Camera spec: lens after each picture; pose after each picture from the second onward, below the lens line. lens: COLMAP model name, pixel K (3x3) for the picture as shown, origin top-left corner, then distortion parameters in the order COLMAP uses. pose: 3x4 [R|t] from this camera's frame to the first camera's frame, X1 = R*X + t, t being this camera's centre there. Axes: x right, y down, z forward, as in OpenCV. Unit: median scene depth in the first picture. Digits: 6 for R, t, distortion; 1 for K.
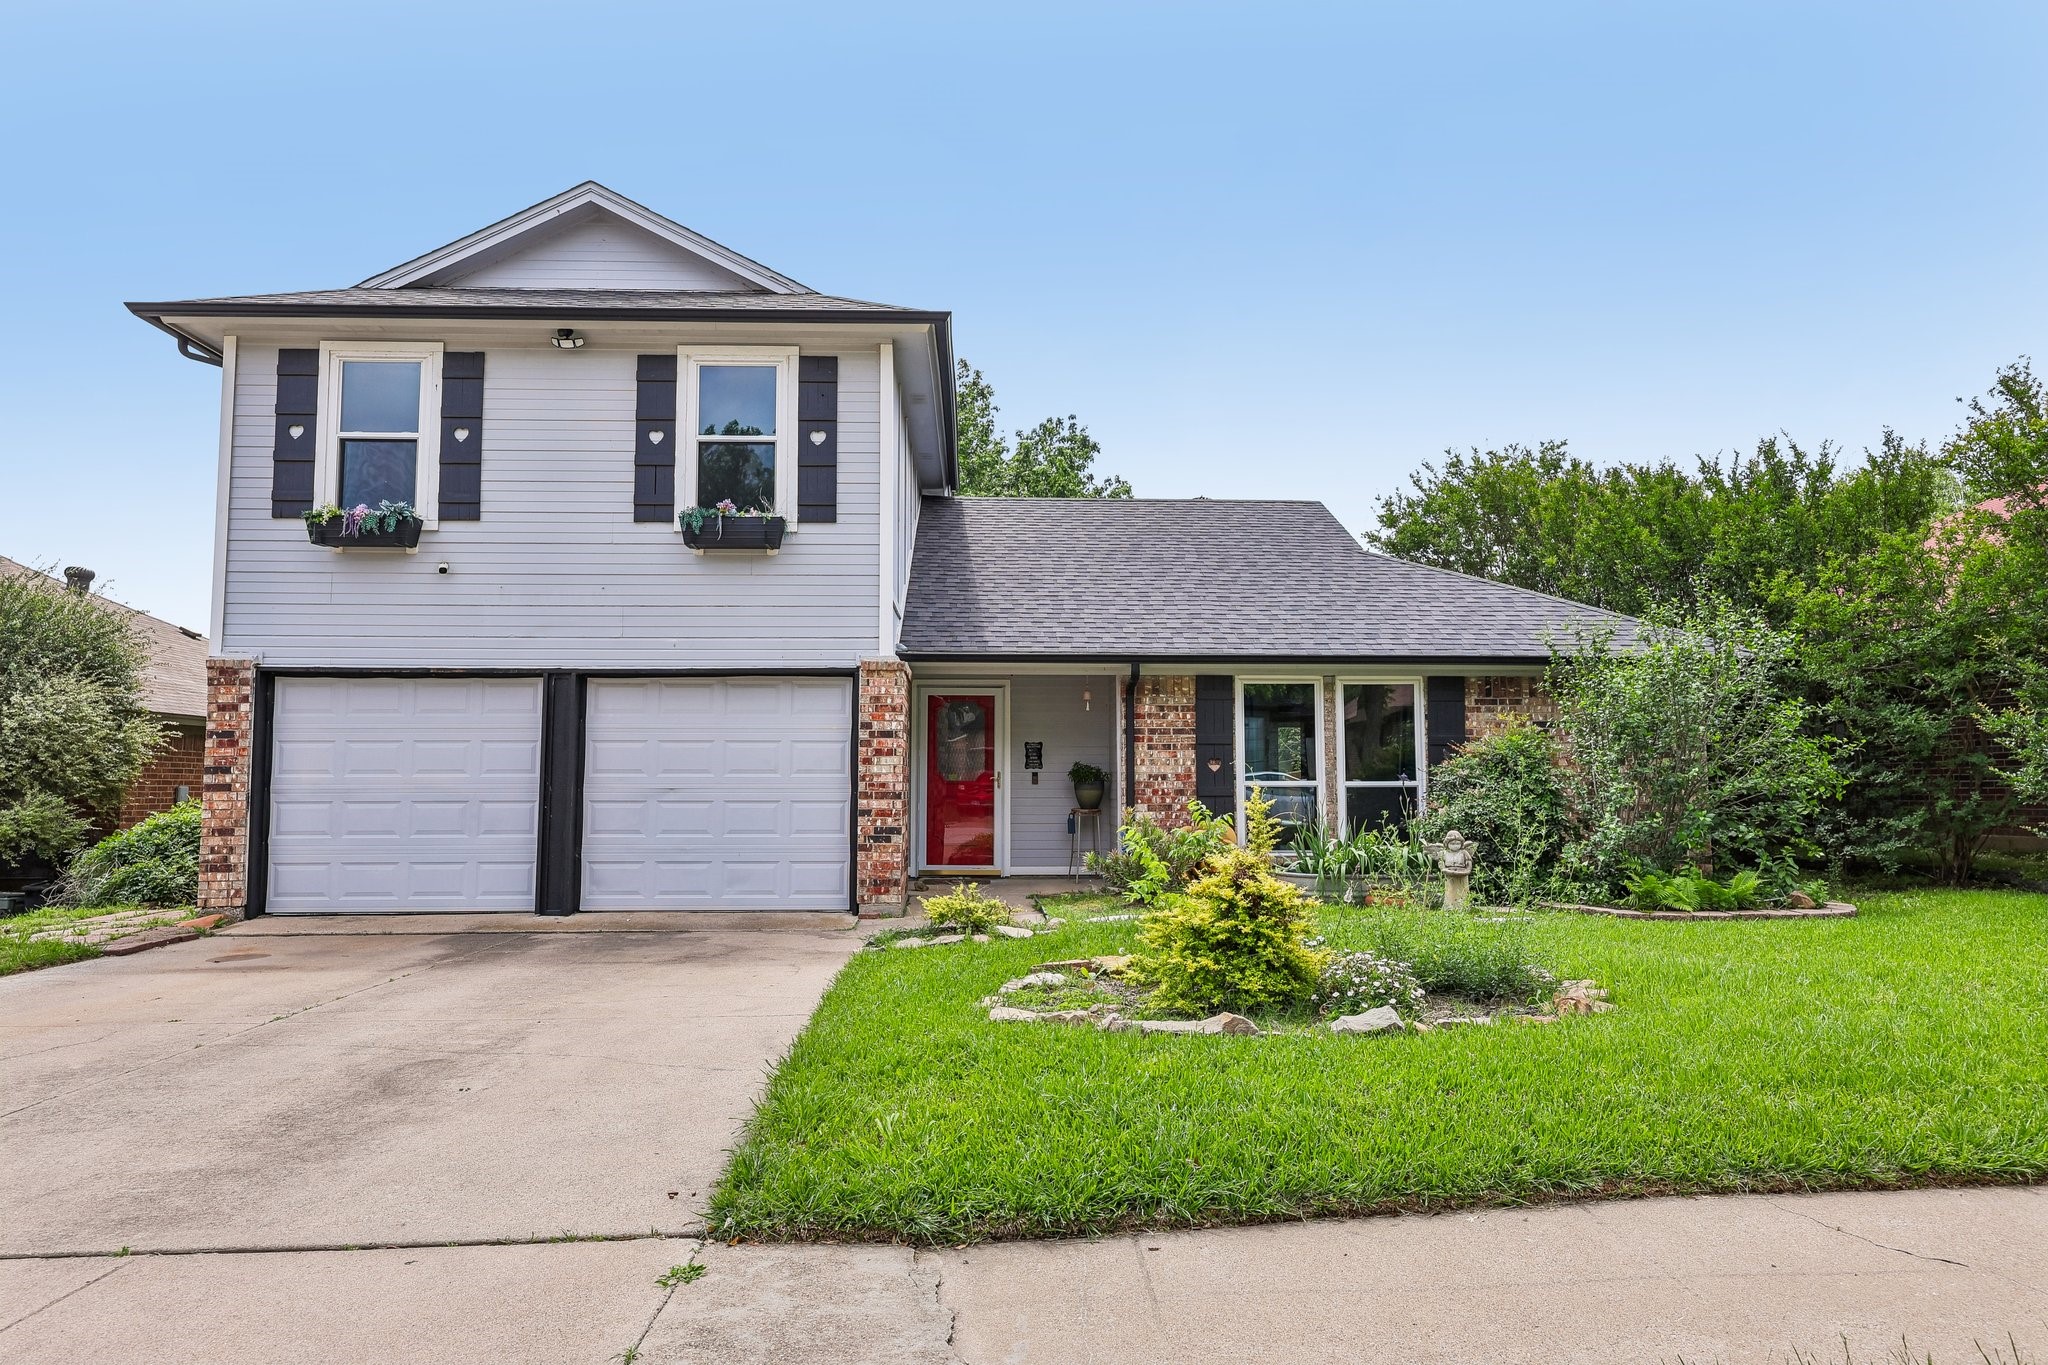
lens RADIAL K [[1357.7, 0, 1030.3], [0, 1357.7, 679.9], [0, 0, 1]] dist [-0.000104, -0.000040]
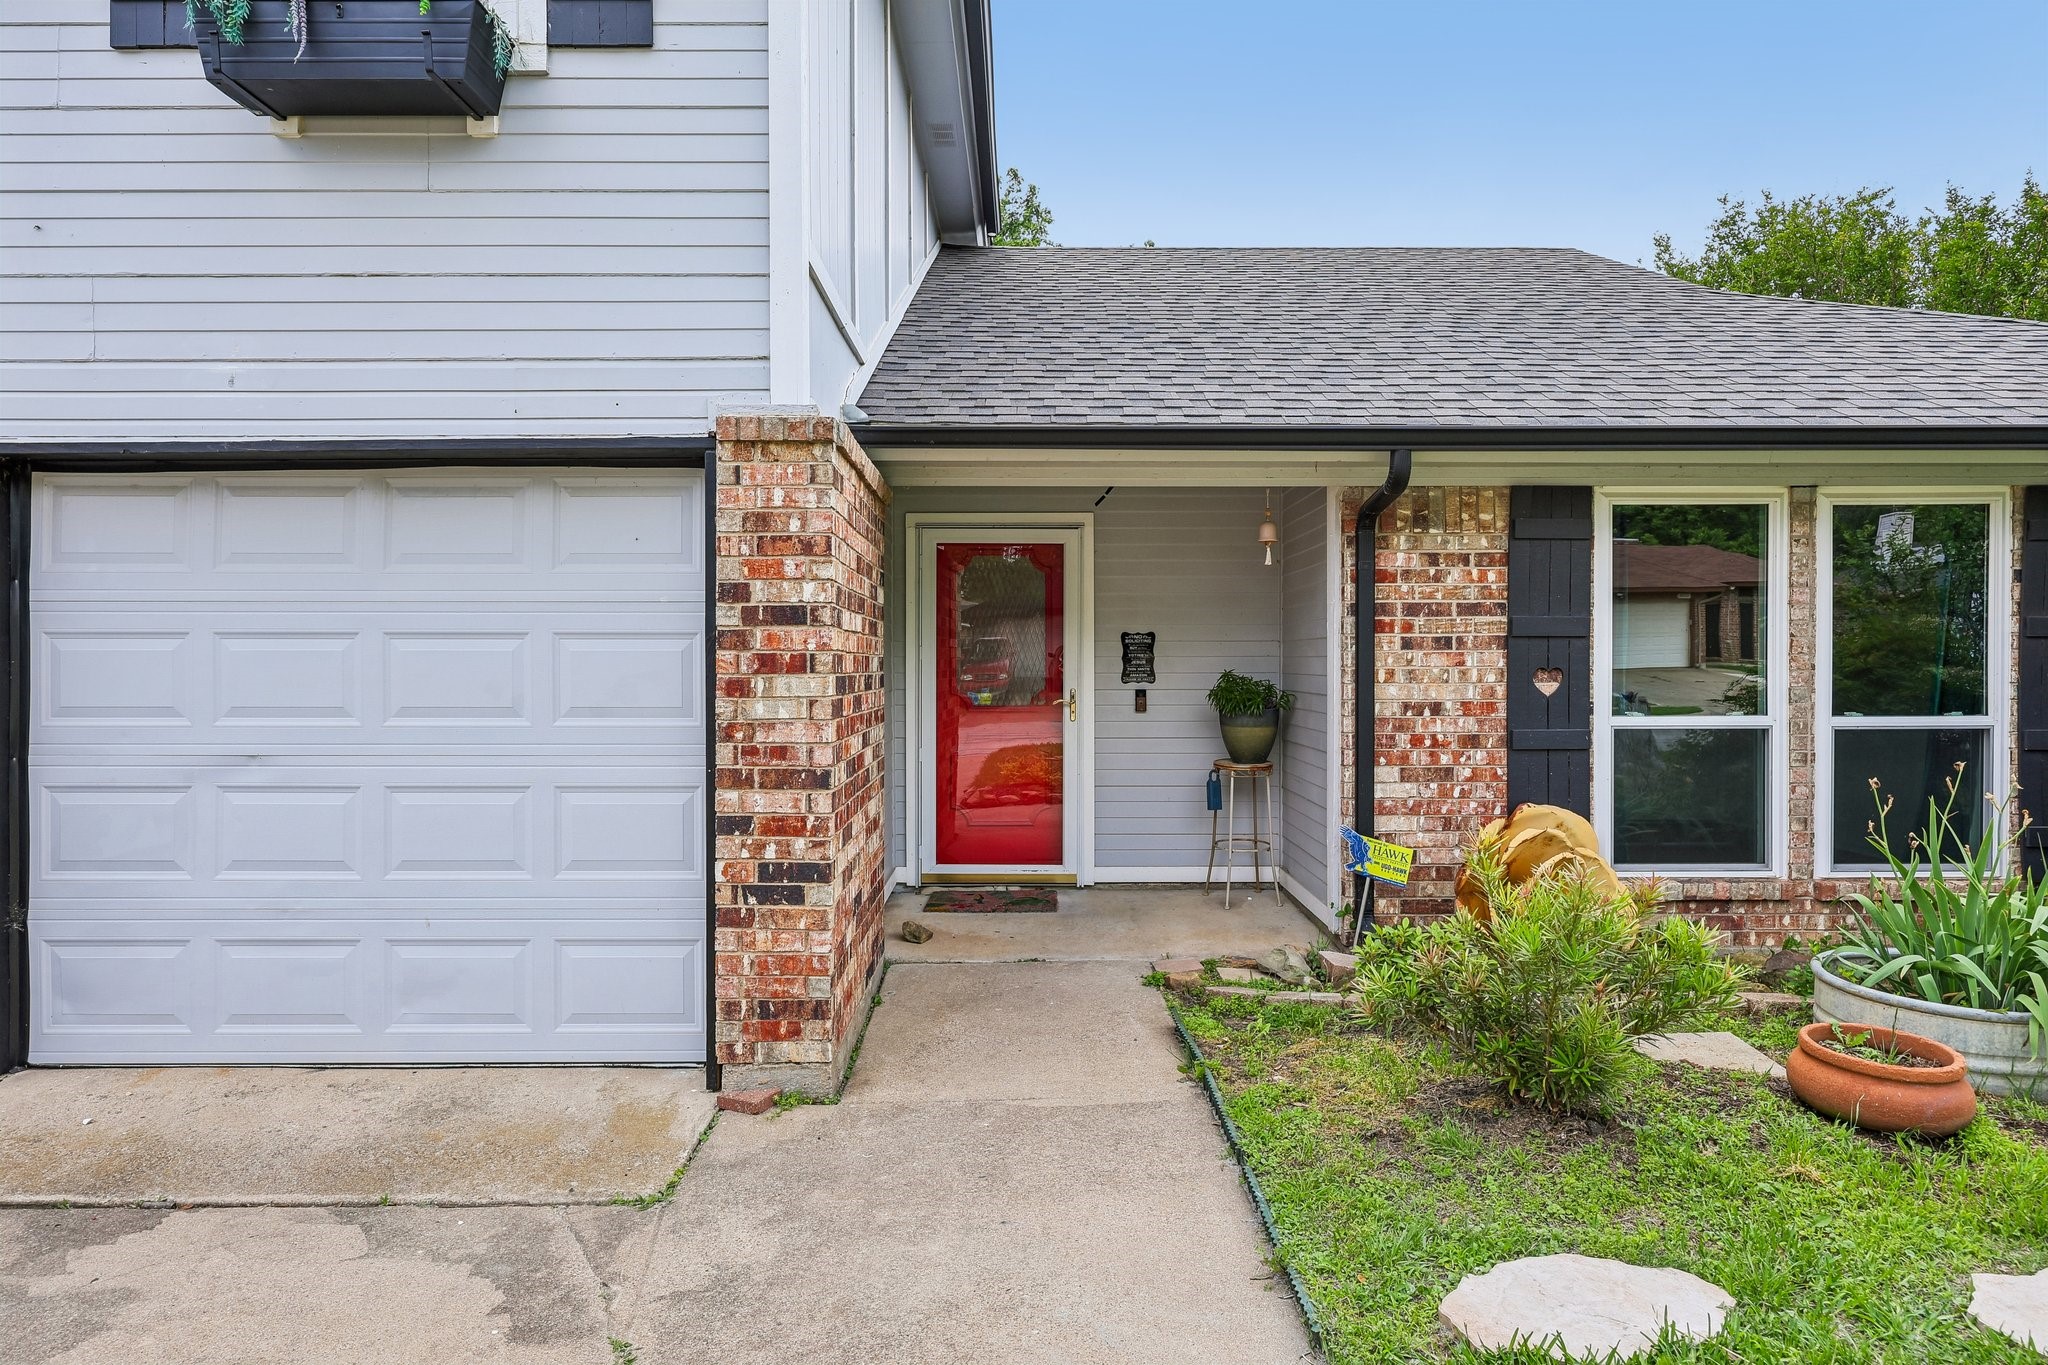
lens RADIAL K [[1188.3, 0, 1031.3], [0, 1188.3, 688.9], [0, 0, 1]] dist [0.002614, -0.000166]
pose [[0.999285, -0.000455, -0.037798, -0.024636], [0.004103, 0.995325, 0.096490, 0.026254], [0.037578, -0.096577, 0.994616, 0.614025]]
